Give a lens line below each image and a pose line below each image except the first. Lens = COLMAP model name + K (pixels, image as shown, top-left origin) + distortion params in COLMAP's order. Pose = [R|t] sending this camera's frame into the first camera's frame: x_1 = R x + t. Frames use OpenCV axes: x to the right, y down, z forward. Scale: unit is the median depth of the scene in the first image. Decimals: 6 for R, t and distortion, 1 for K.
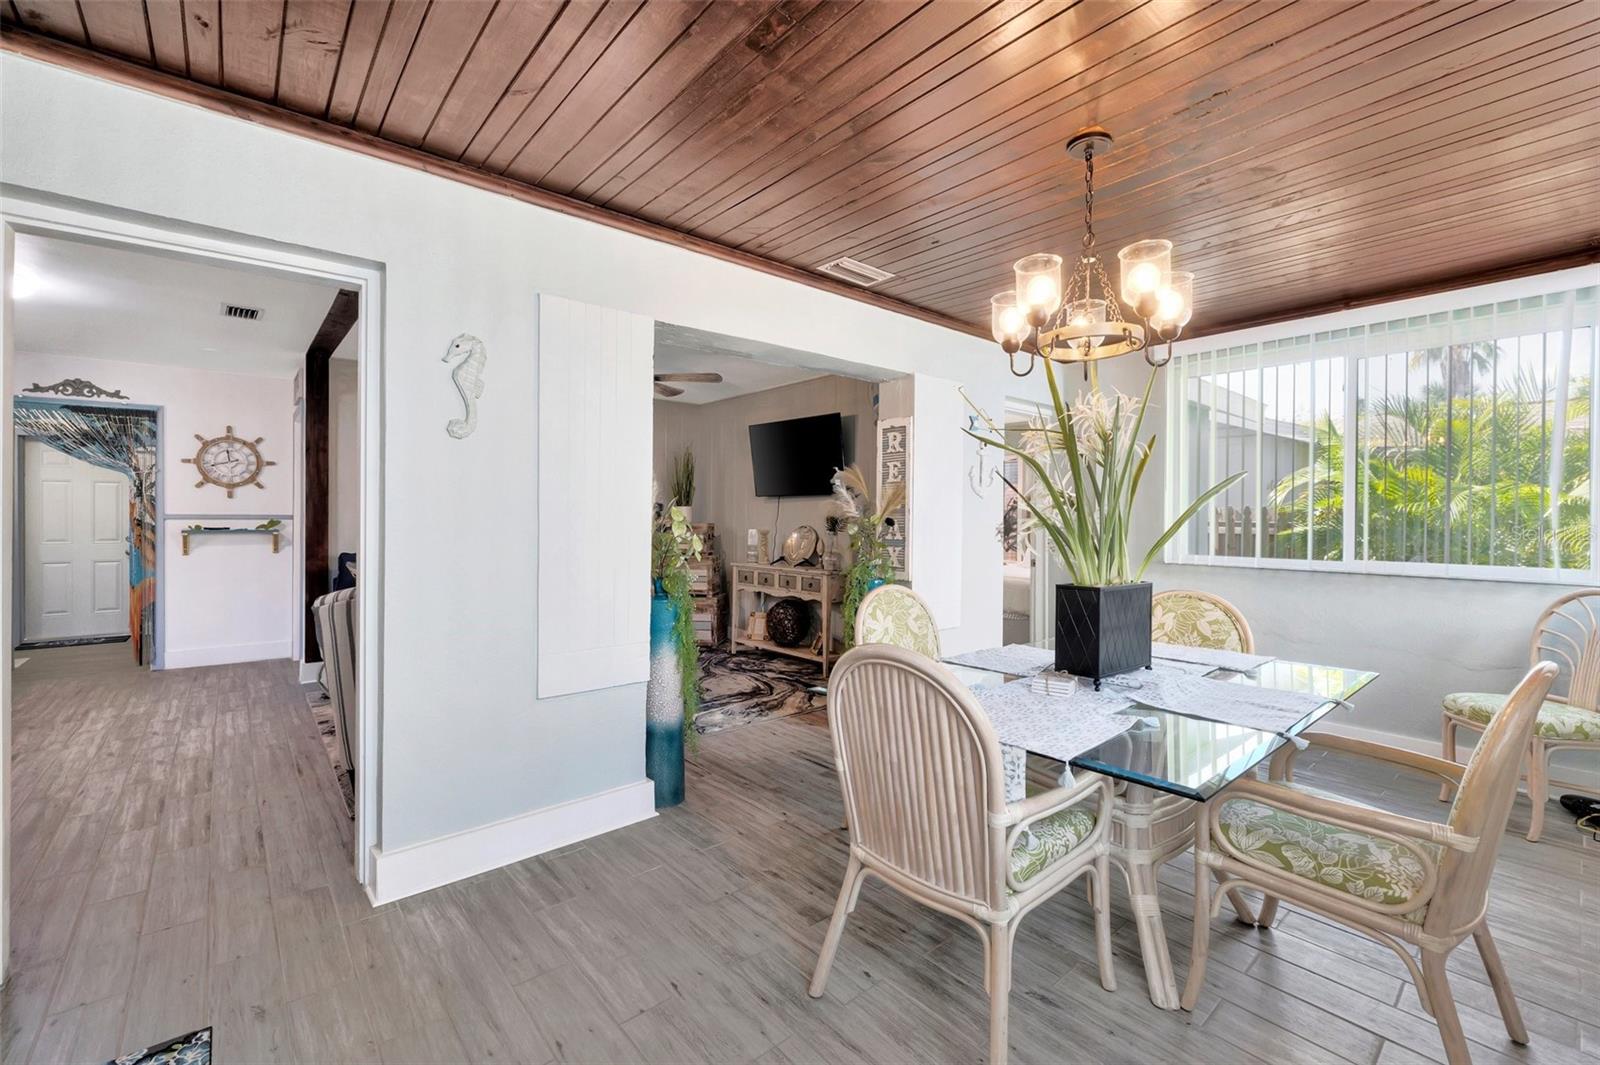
lens RADIAL K [[672.2, 0, 800.0], [0, 672.2, 532.5], [0, 0, 1]] dist [-0.001807, -0.000332]
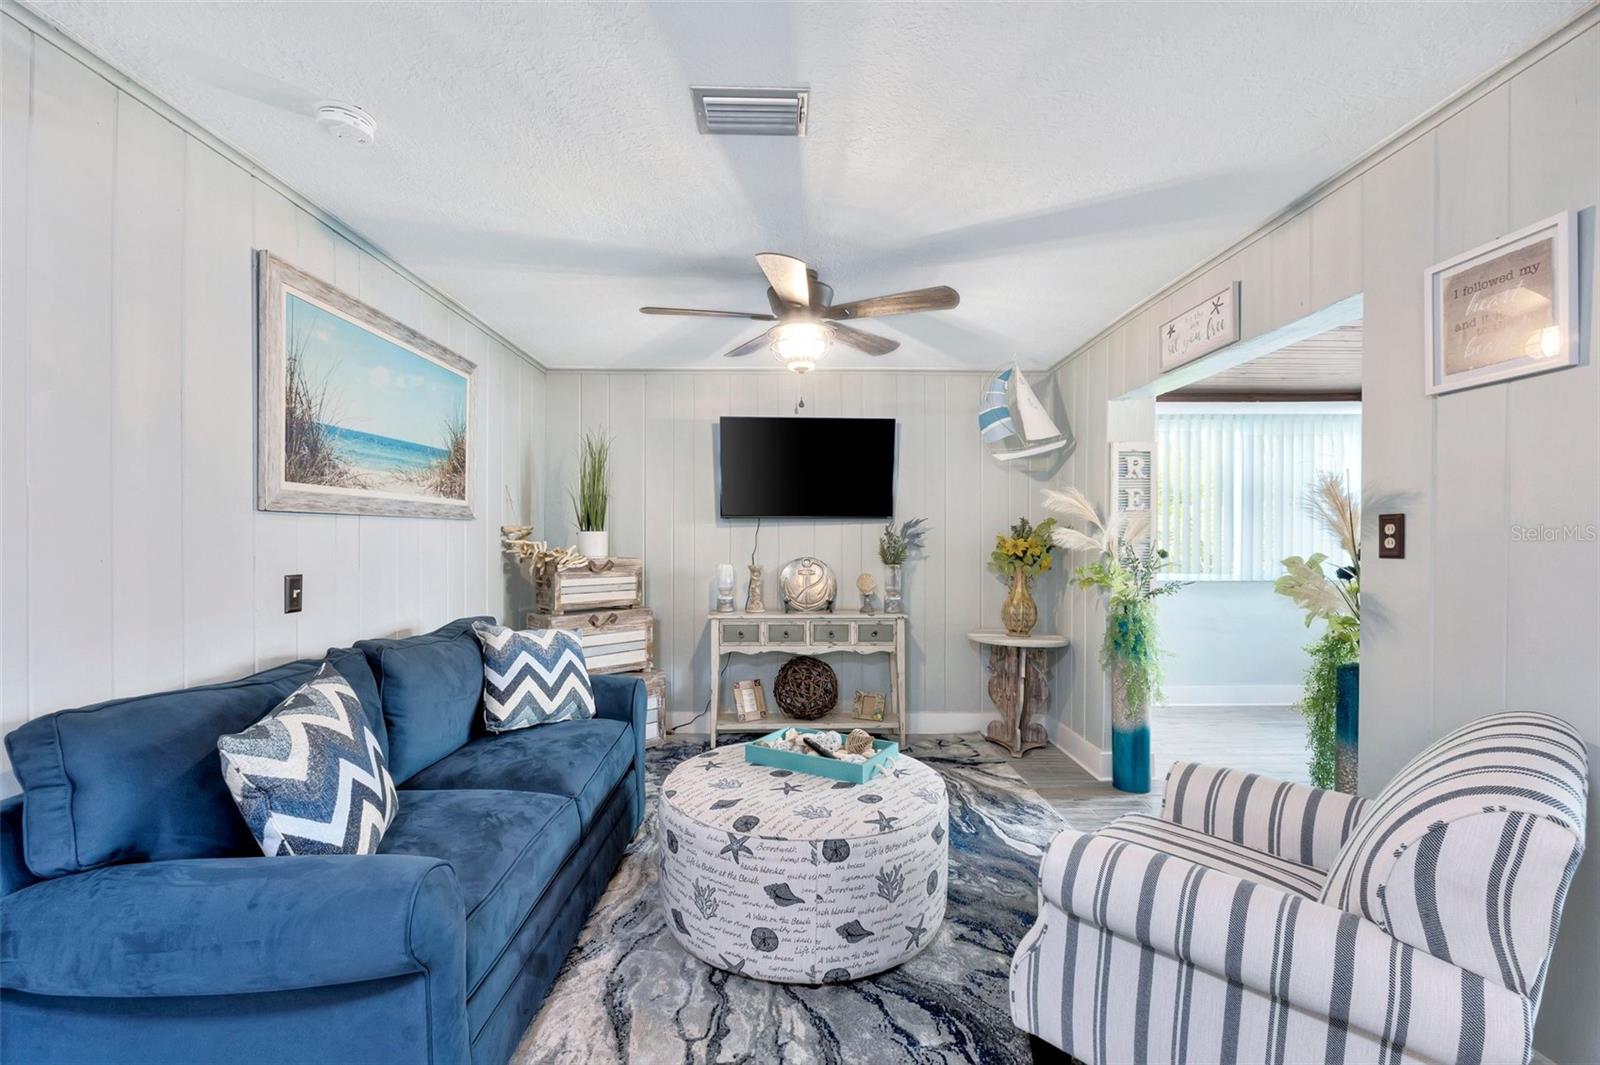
lens RADIAL K [[672.2, 0, 800.0], [0, 672.2, 532.5], [0, 0, 1]] dist [-0.001807, -0.000332]
pose [[0.642996, -0.004432, 0.765857, -0.593696], [0.024796, 0.999579, -0.015034, -0.027790], [-0.765468, 0.028657, 0.642835, 0.513326]]
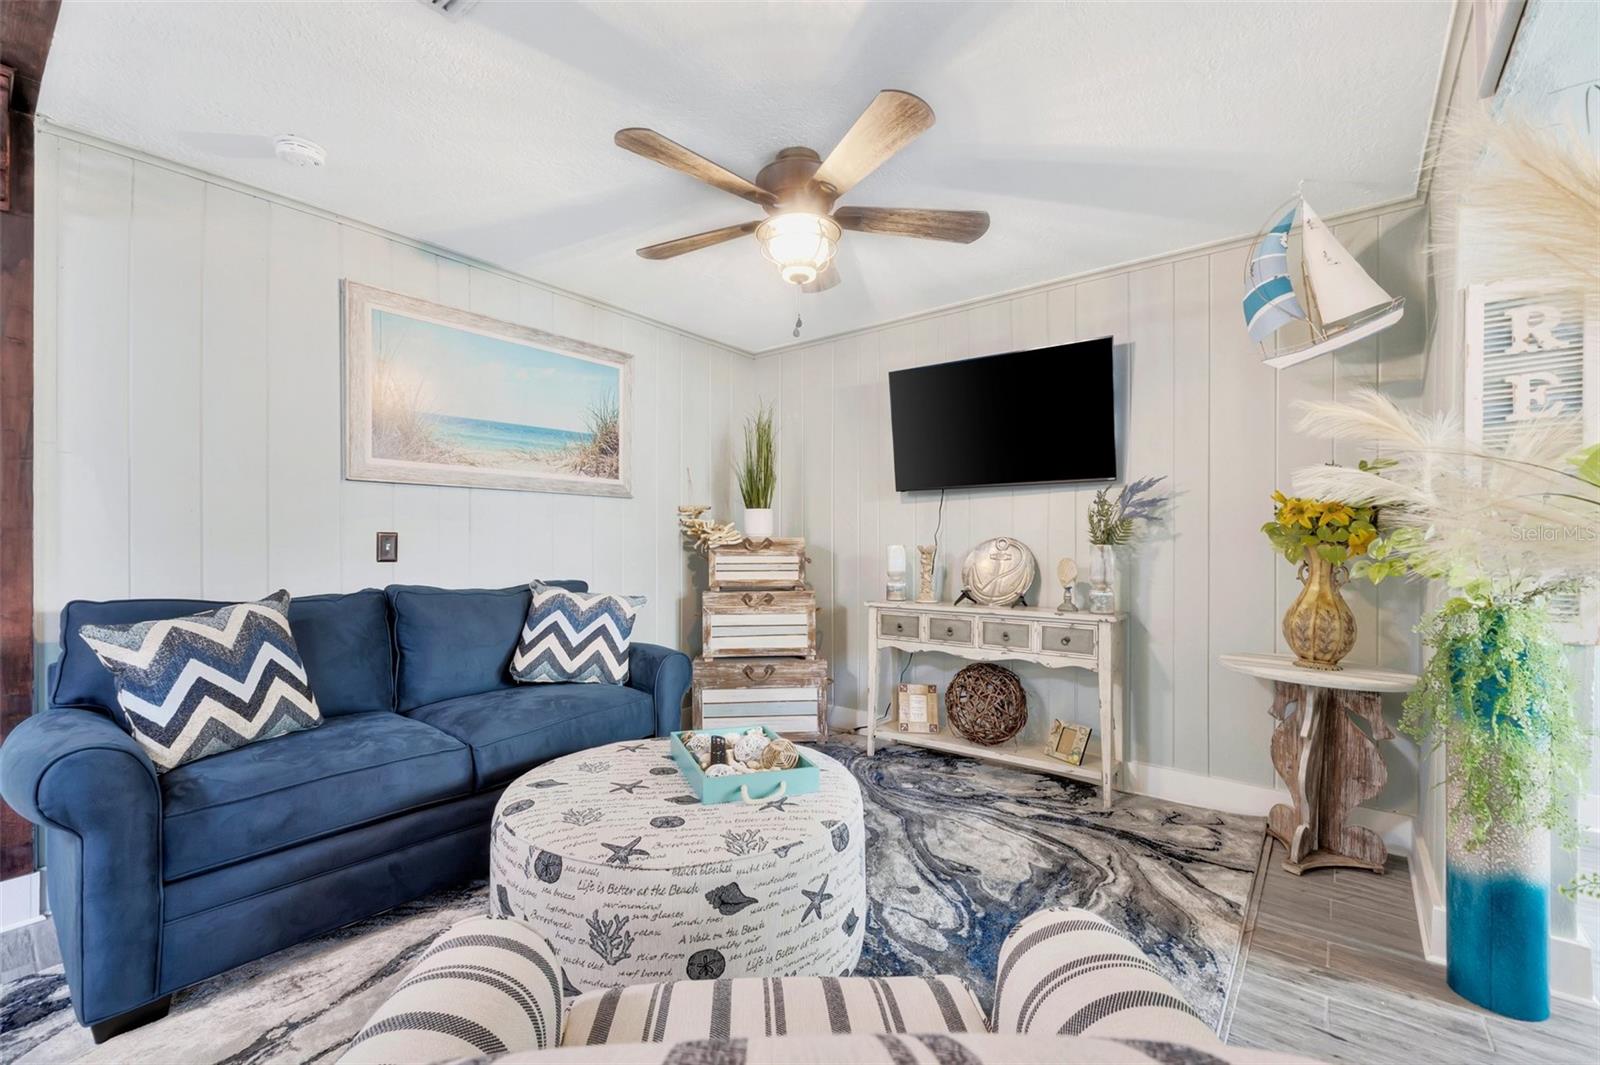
lens RADIAL K [[683.2, 0, 804.2], [0, 683.2, 544.1], [0, 0, 1]] dist [0.009750, 0.000015]
pose [[0.981882, -0.008313, 0.189310, -0.284452], [0.013375, 0.999586, -0.025474, 0.008677], [-0.189019, 0.027544, 0.981587, 0.438628]]
